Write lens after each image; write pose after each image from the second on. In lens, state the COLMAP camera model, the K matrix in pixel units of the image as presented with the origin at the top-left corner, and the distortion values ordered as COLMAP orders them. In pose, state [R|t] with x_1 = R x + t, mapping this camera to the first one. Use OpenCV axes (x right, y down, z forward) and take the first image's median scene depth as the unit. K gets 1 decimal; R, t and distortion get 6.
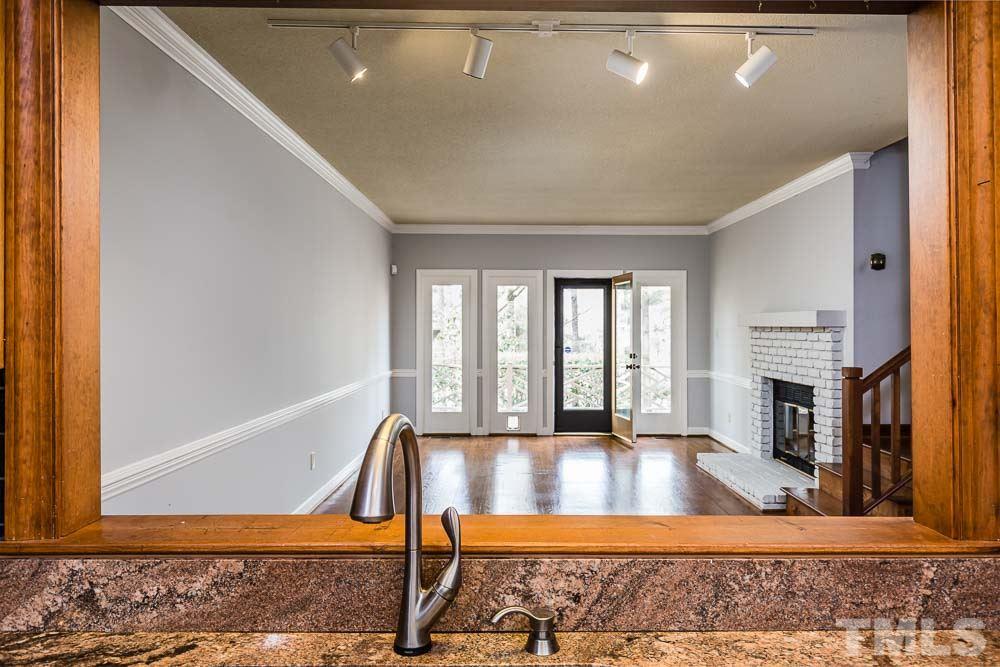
lens RADIAL K [[702.6, 0, 498.8], [0, 702.6, 326.5], [0, 0, 1]] dist [0.003050, 0.003081]
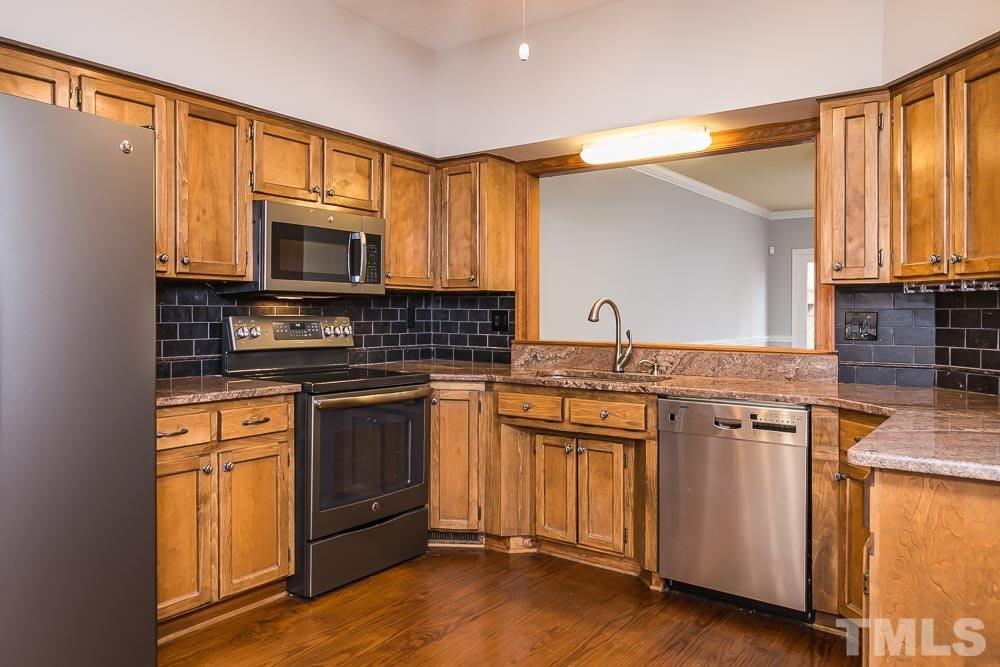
lens RADIAL K [[702.6, 0, 501.2], [0, 702.6, 331.1], [0, 0, 1]] dist [0.003050, 0.003081]
pose [[0.825335, 0.013825, -0.564474, 0.143139], [0.002931, 0.999582, 0.028767, 0.018516], [0.564636, -0.025397, 0.824949, -0.226396]]
